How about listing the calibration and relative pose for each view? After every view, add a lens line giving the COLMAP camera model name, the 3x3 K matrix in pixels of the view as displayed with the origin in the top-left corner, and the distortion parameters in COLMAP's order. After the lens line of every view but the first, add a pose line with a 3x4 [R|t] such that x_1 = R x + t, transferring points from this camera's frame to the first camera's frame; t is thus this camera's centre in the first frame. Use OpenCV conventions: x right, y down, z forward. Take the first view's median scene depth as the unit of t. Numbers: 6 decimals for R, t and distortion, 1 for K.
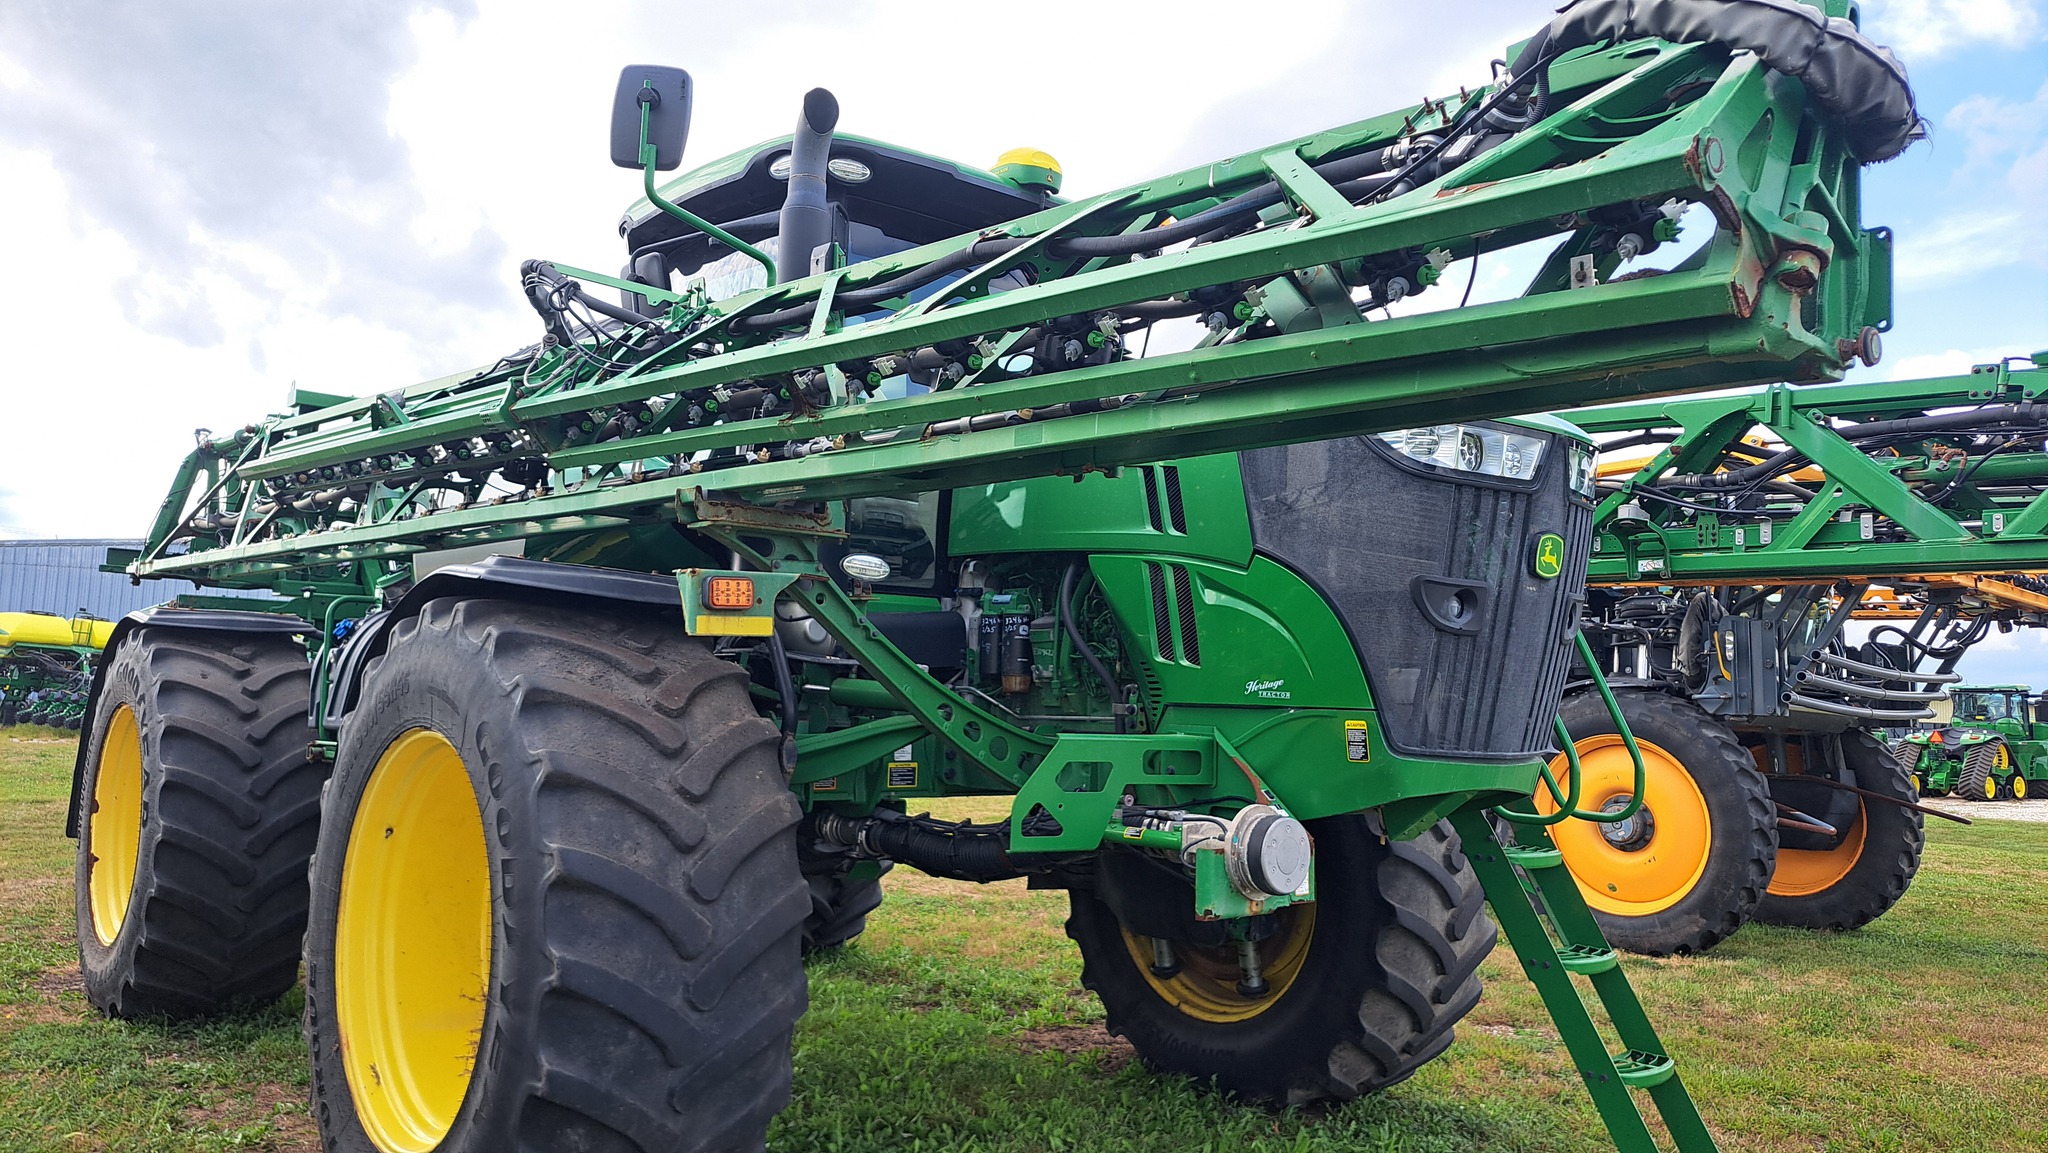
lens RADIAL K [[1427.2, 0, 1033.8], [0, 1427.2, 558.3], [0, 0, 1]] dist [0.125417, -0.167365]
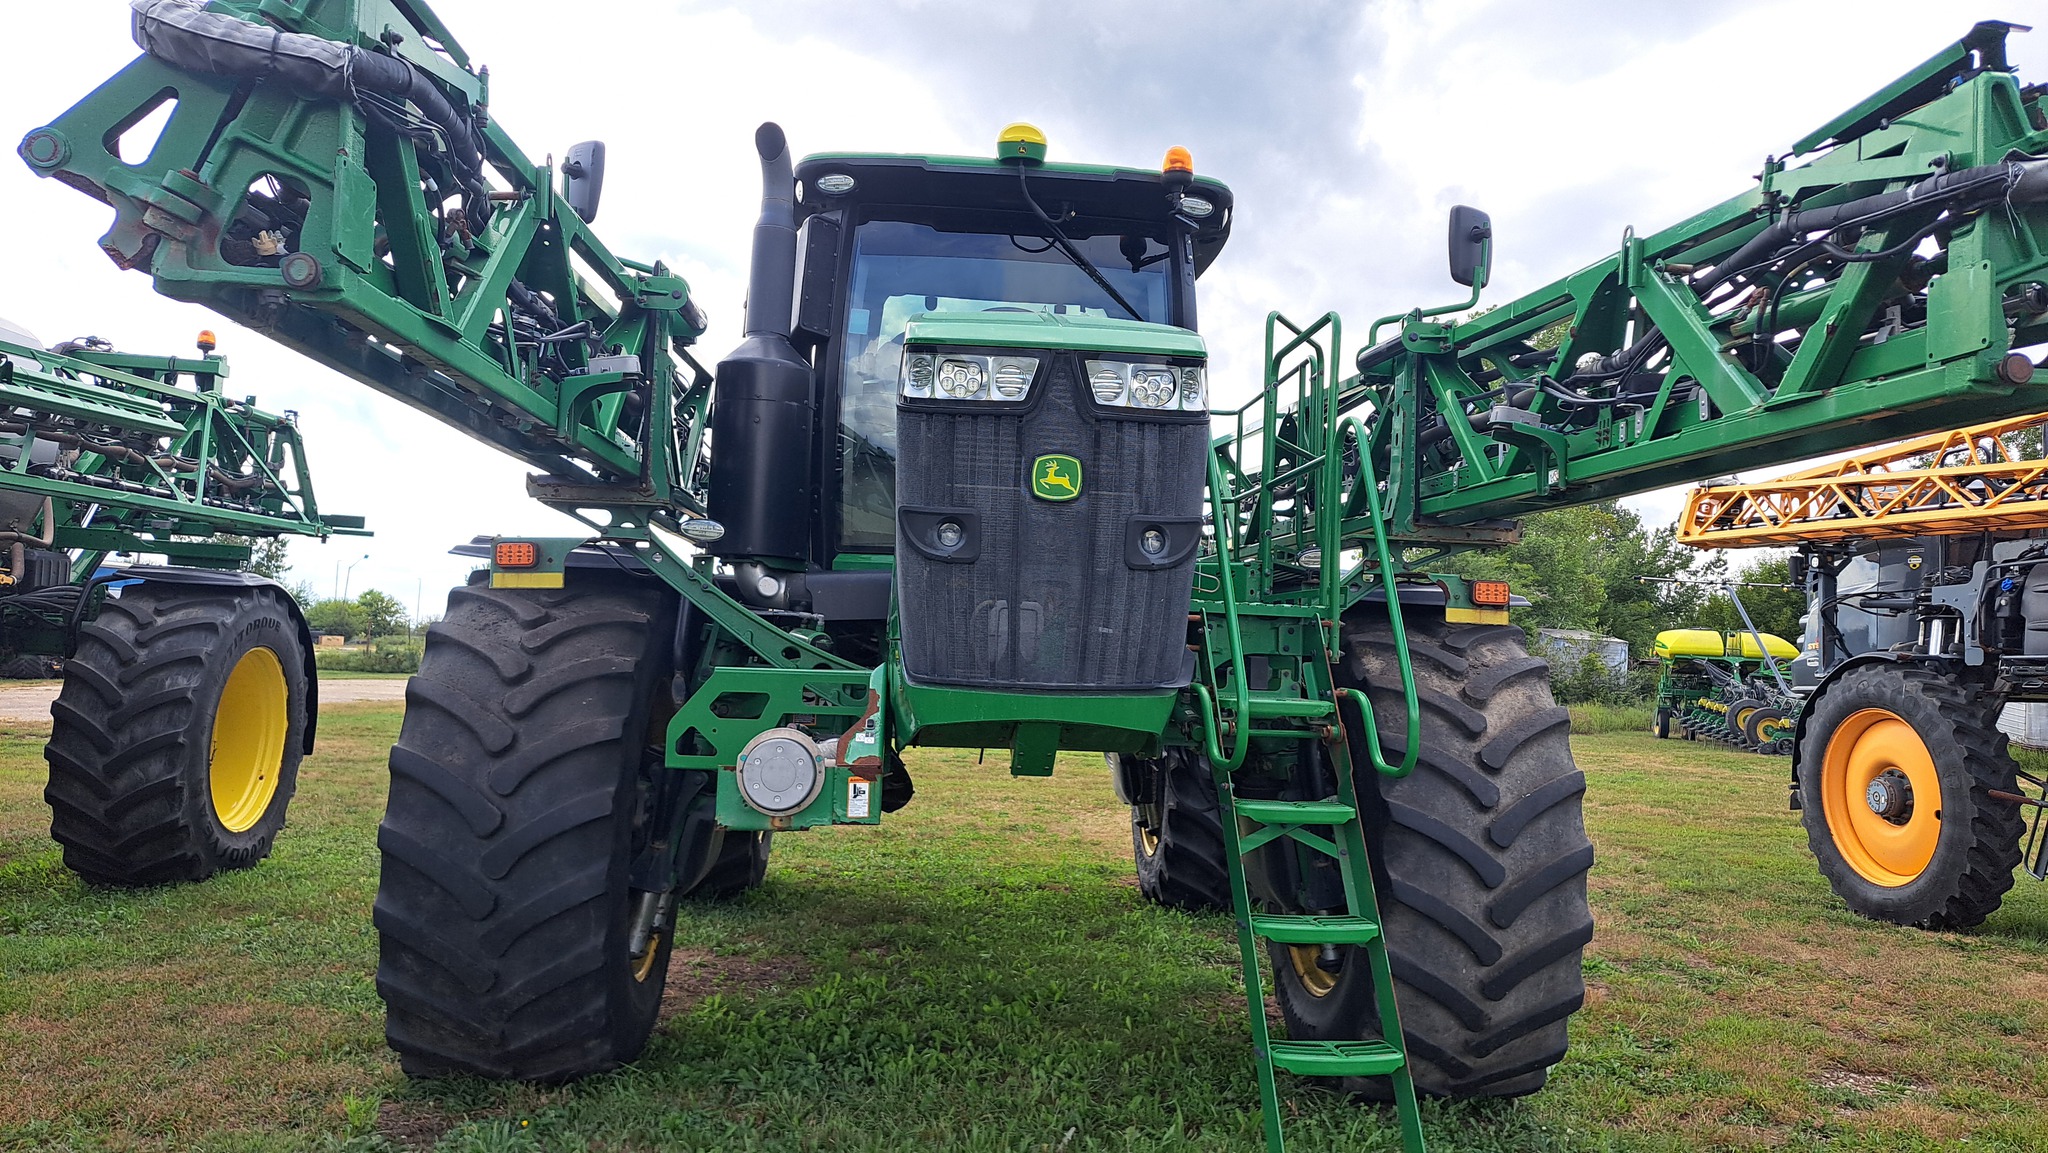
lens RADIAL K [[1427.2, 0, 1033.8], [0, 1427.2, 558.3], [0, 0, 1]] dist [0.125417, -0.167365]
pose [[0.822884, -0.043494, -0.566542, 0.659576], [0.046843, 0.998865, -0.008646, 0.044760], [0.566275, -0.019424, 0.823988, 0.156473]]
